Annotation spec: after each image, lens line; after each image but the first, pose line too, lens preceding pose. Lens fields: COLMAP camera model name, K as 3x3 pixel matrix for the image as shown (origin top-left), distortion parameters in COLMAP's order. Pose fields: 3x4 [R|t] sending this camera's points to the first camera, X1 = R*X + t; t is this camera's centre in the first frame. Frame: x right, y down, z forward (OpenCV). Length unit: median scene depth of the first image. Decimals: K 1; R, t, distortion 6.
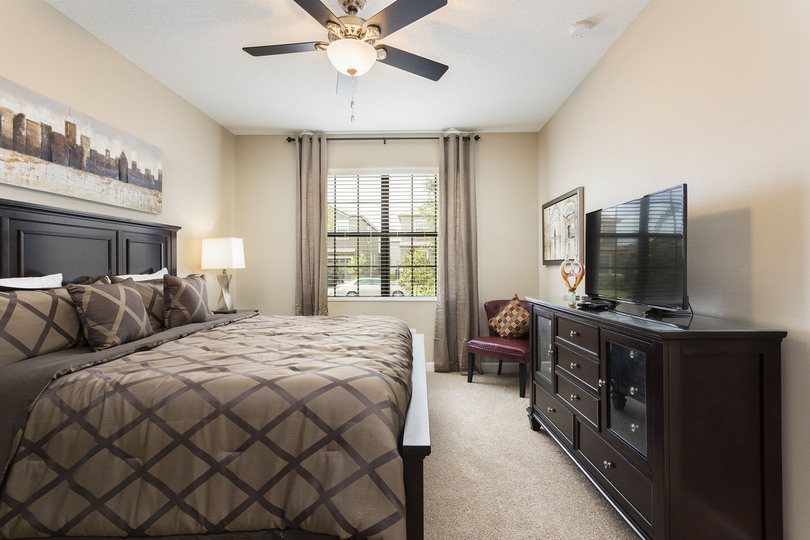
lens RADIAL K [[395.6, 0, 401.5], [0, 395.6, 265.7], [0, 0, 1]] dist [0.029912, -0.000434]
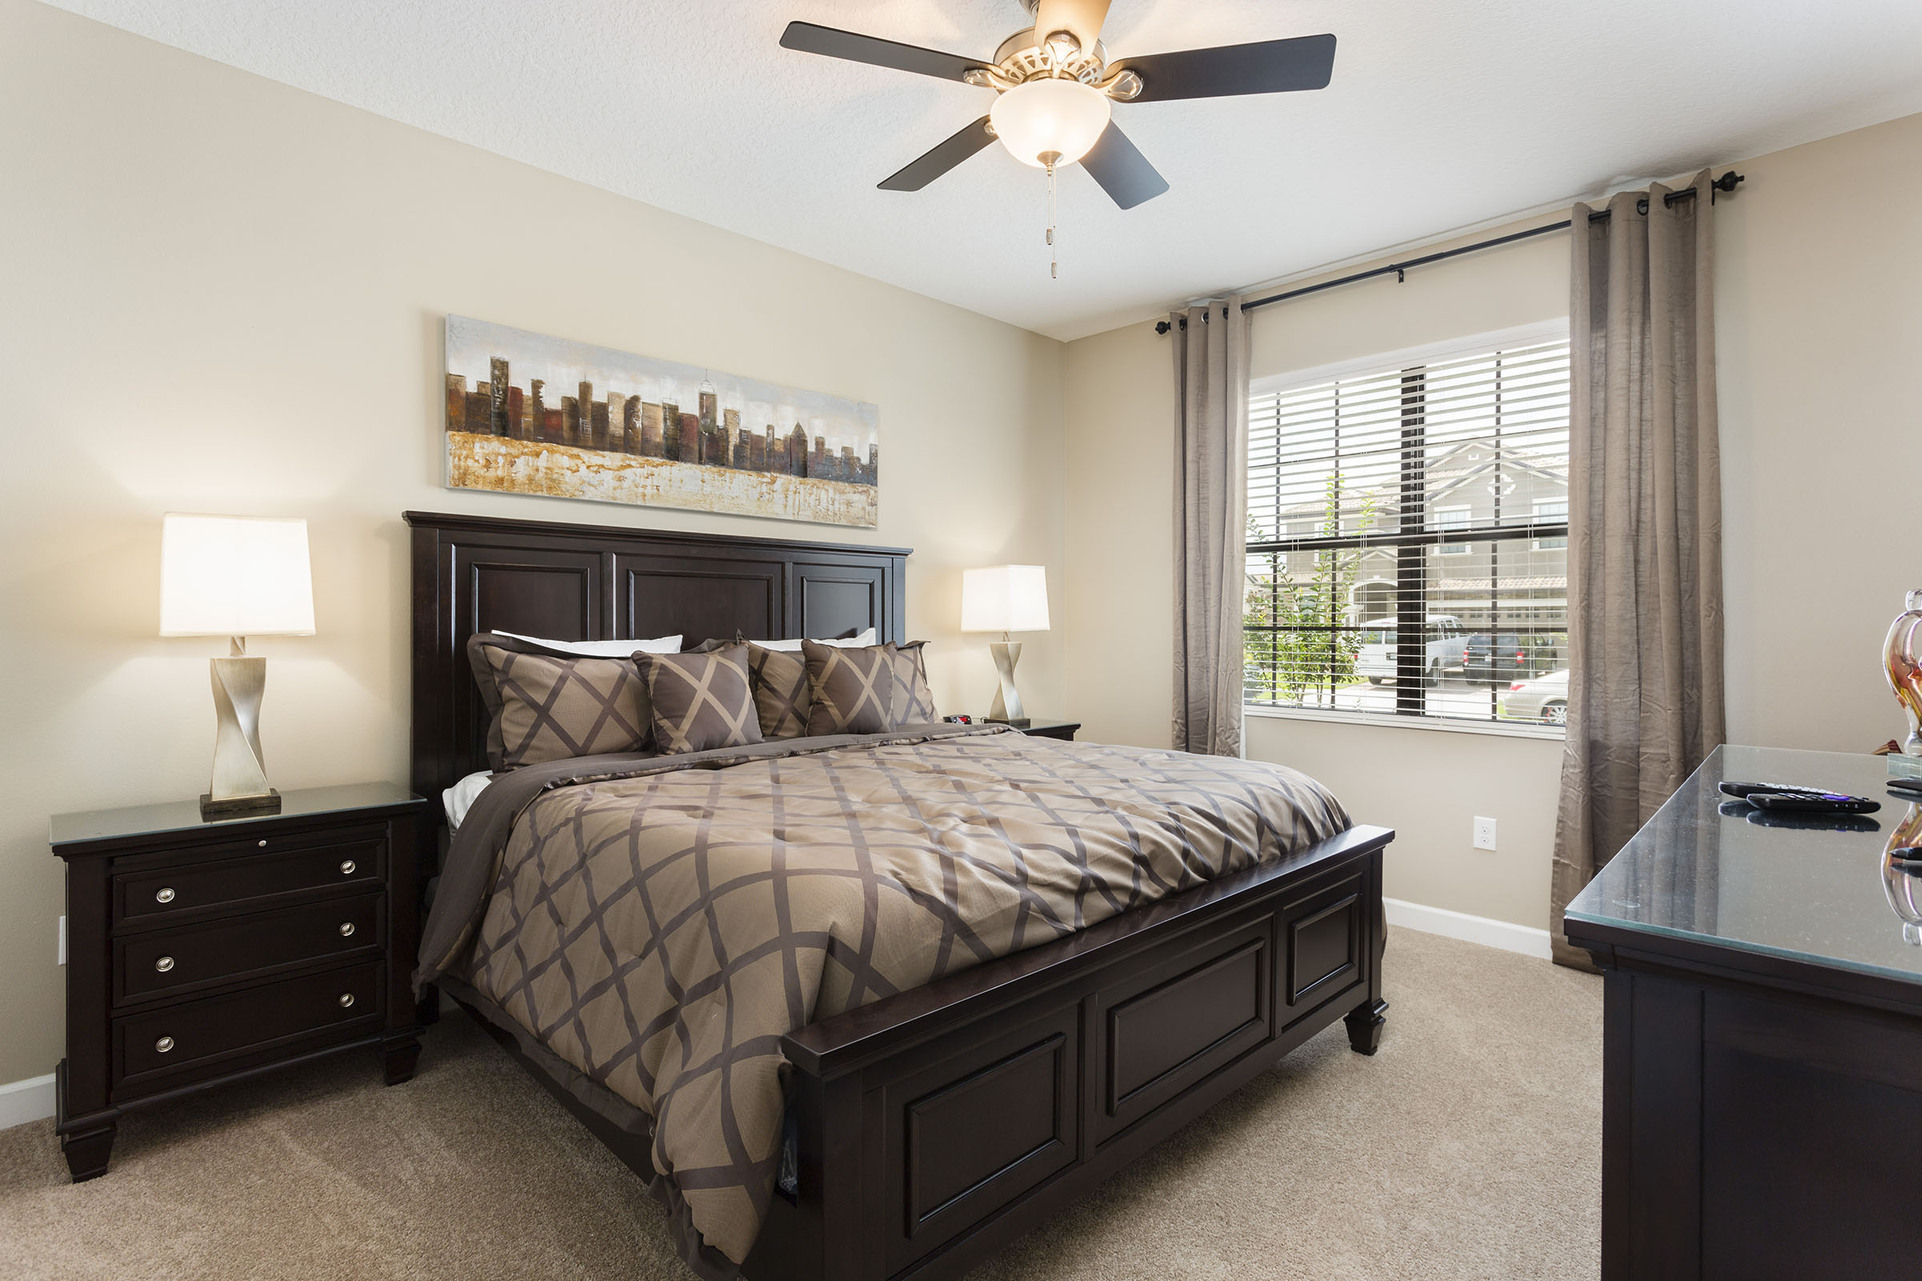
lens RADIAL K [[956.4, 0, 958.3], [0, 956.4, 634.2], [0, 0, 1]] dist [-0.001518, -0.000216]
pose [[0.717730, 0.012889, -0.696202, 0.445390], [-0.006508, 0.999909, 0.011802, -0.002201], [0.696291, -0.003940, 0.717749, 0.192651]]
